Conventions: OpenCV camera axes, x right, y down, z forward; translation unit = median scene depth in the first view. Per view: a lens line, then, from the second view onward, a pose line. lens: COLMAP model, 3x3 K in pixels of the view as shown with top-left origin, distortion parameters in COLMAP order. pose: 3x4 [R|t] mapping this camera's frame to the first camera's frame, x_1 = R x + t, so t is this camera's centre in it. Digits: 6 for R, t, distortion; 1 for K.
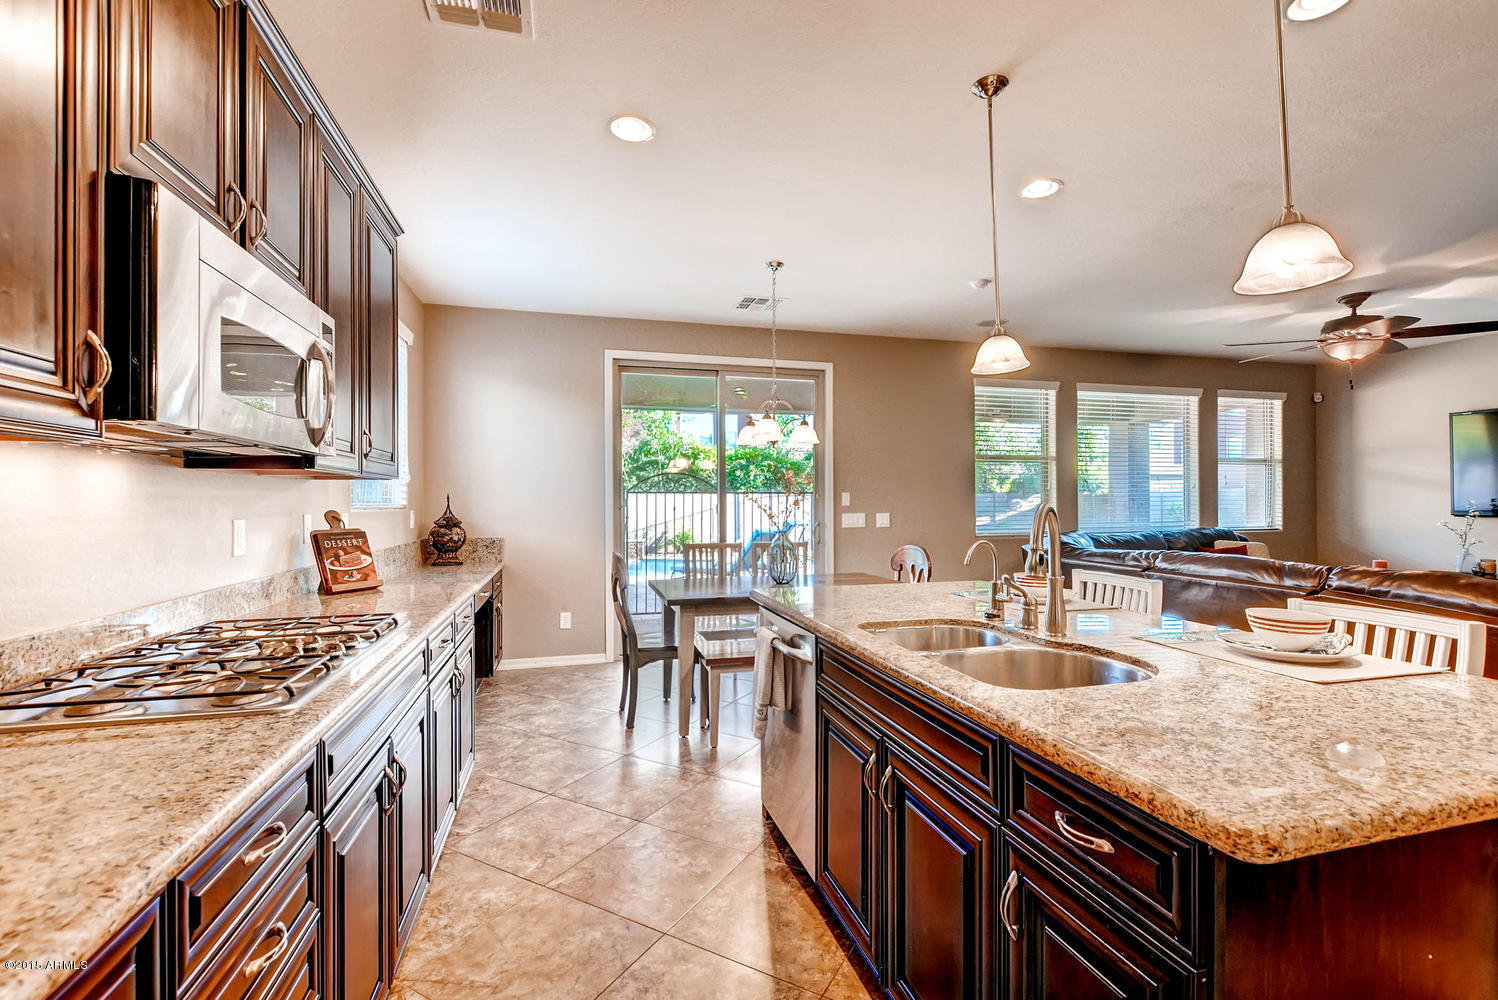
lens RADIAL K [[662.4, 0, 753.8], [0, 662.4, 499.3], [0, 0, 1]] dist [-0.003358, -0.001253]
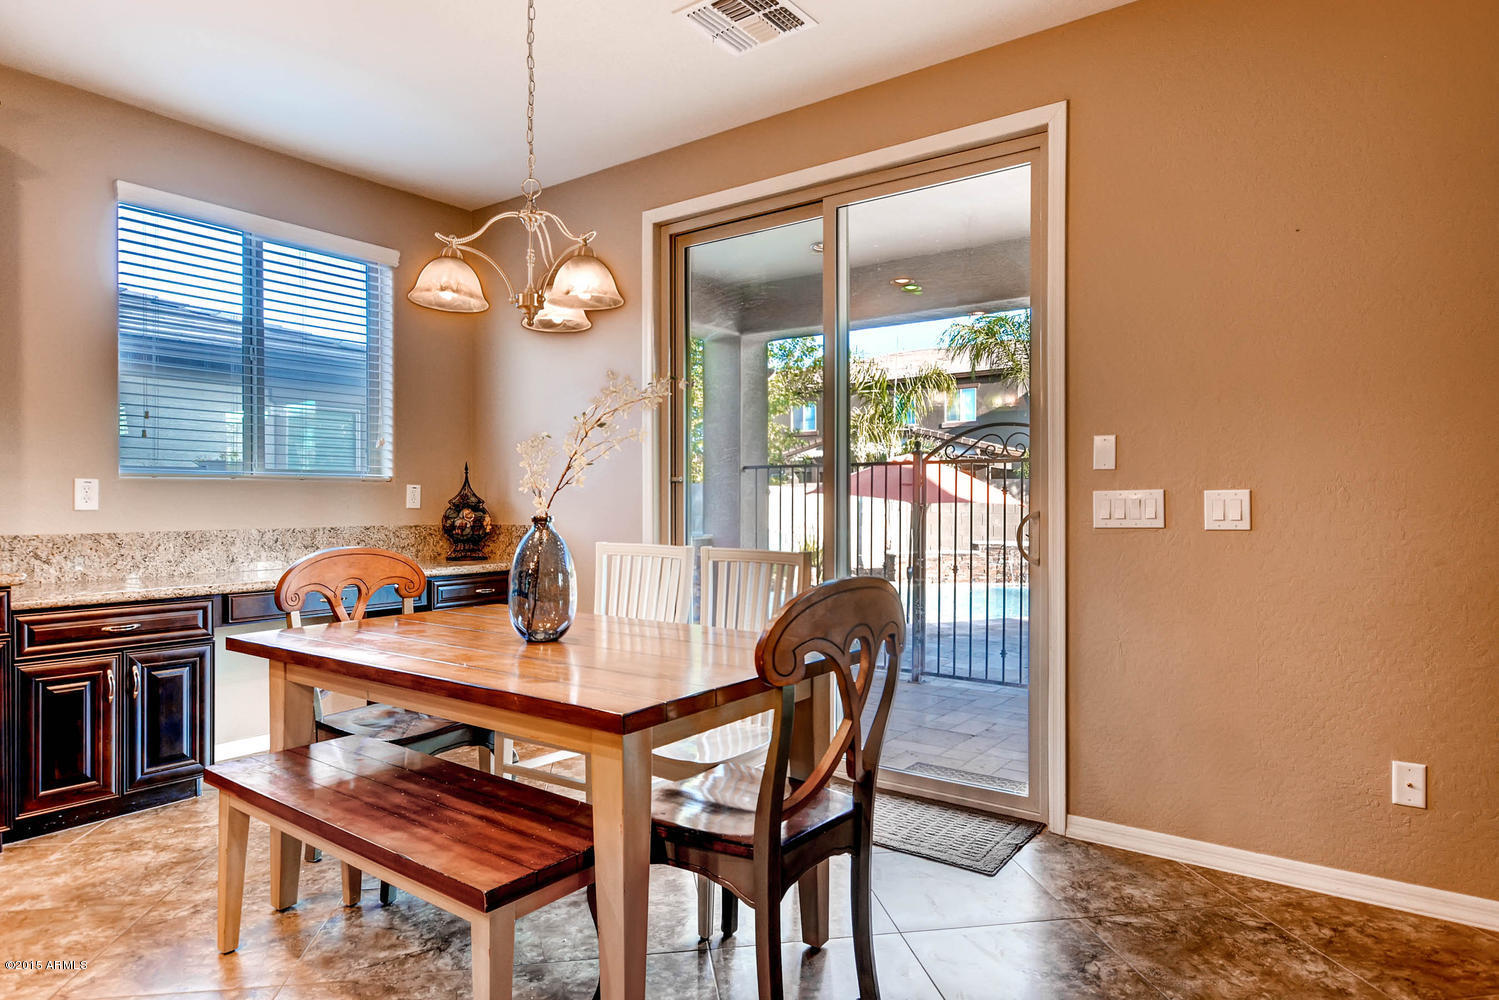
lens RADIAL K [[887.1, 0, 727.2], [0, 887.1, 492.9], [0, 0, 1]] dist [0.002289, 0.000267]
pose [[0.617512, -0.003948, -0.786552, 0.770138], [0.003149, 0.999992, -0.002547, 0.045856], [0.786555, -0.000904, 0.617519, 0.996515]]
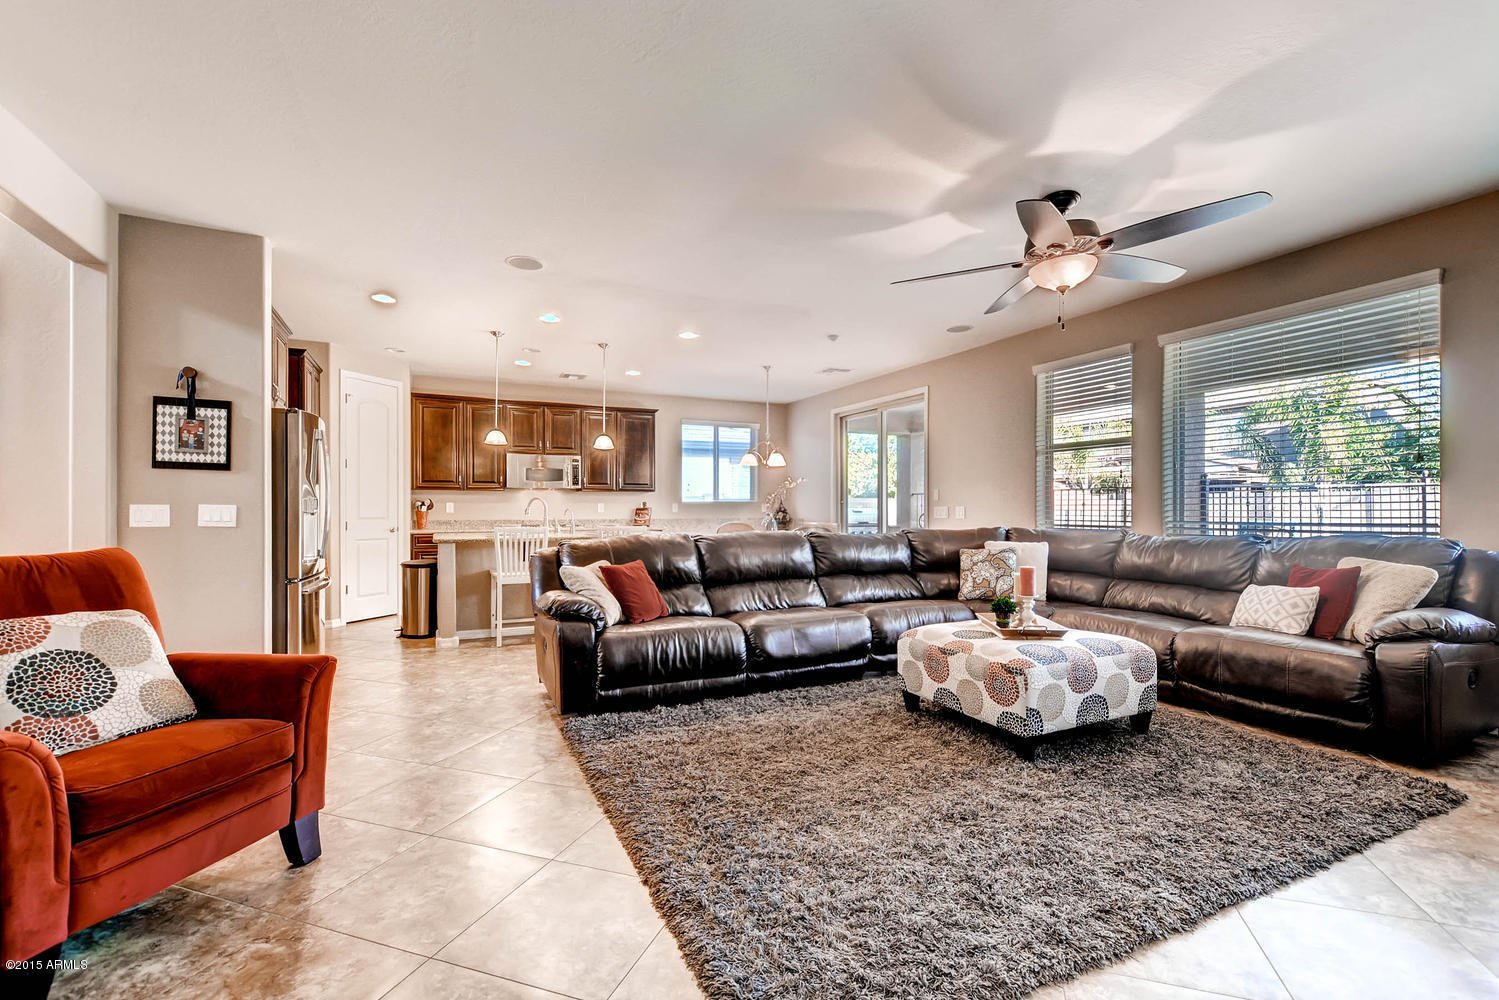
lens RADIAL K [[662.8, 0, 749.2], [0, 662.8, 508.6], [0, 0, 1]] dist [-0.003358, -0.001253]
pose [[0.210707, -0.005867, -0.977532, 2.529503], [0.008884, 0.999952, -0.004086, 0.063360], [0.977509, -0.007823, 0.210749, 0.736901]]
